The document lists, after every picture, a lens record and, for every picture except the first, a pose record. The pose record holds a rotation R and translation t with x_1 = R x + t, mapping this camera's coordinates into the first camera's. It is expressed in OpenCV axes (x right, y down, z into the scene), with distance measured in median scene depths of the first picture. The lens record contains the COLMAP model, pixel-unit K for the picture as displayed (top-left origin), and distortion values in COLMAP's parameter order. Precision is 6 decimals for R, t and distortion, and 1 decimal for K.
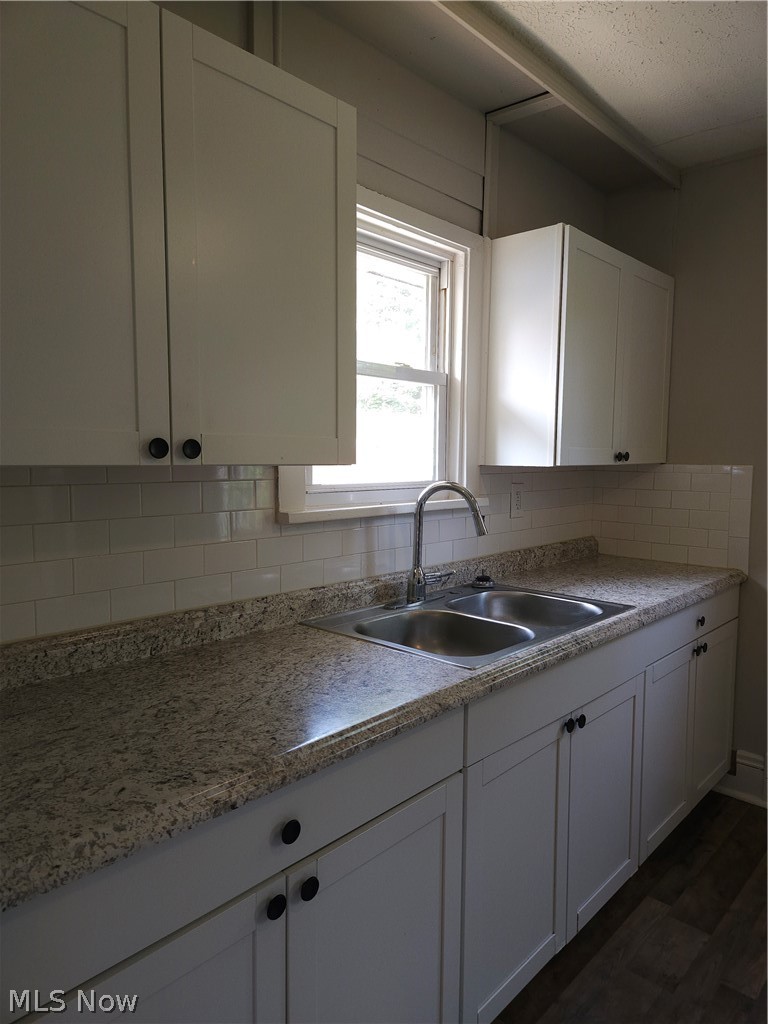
lens RADIAL K [[690.9, 0, 383.1], [0, 690.9, 513.8], [0, 0, 1]] dist [0.037623, -0.000325]
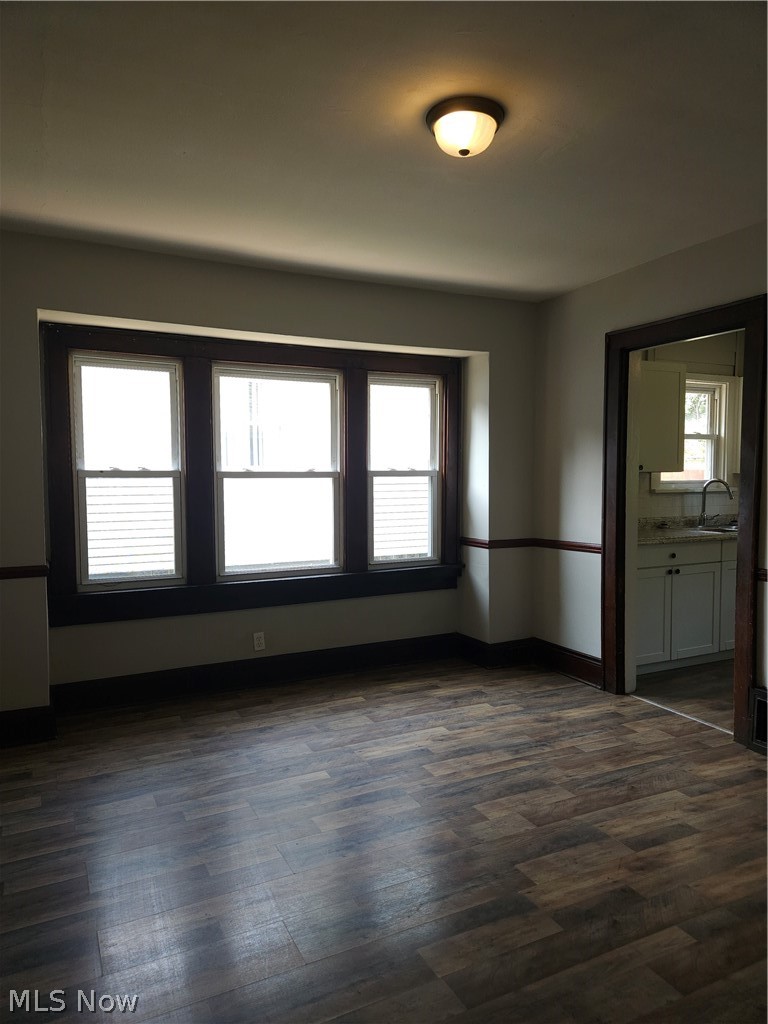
lens RADIAL K [[690.9, 0, 381.2], [0, 690.9, 511.0], [0, 0, 1]] dist [0.037623, -0.000325]
pose [[0.934628, 0.007690, -0.355544, -0.140645], [-0.021891, 0.999114, -0.035937, 0.179938], [0.354953, 0.041371, 0.933968, -1.725466]]
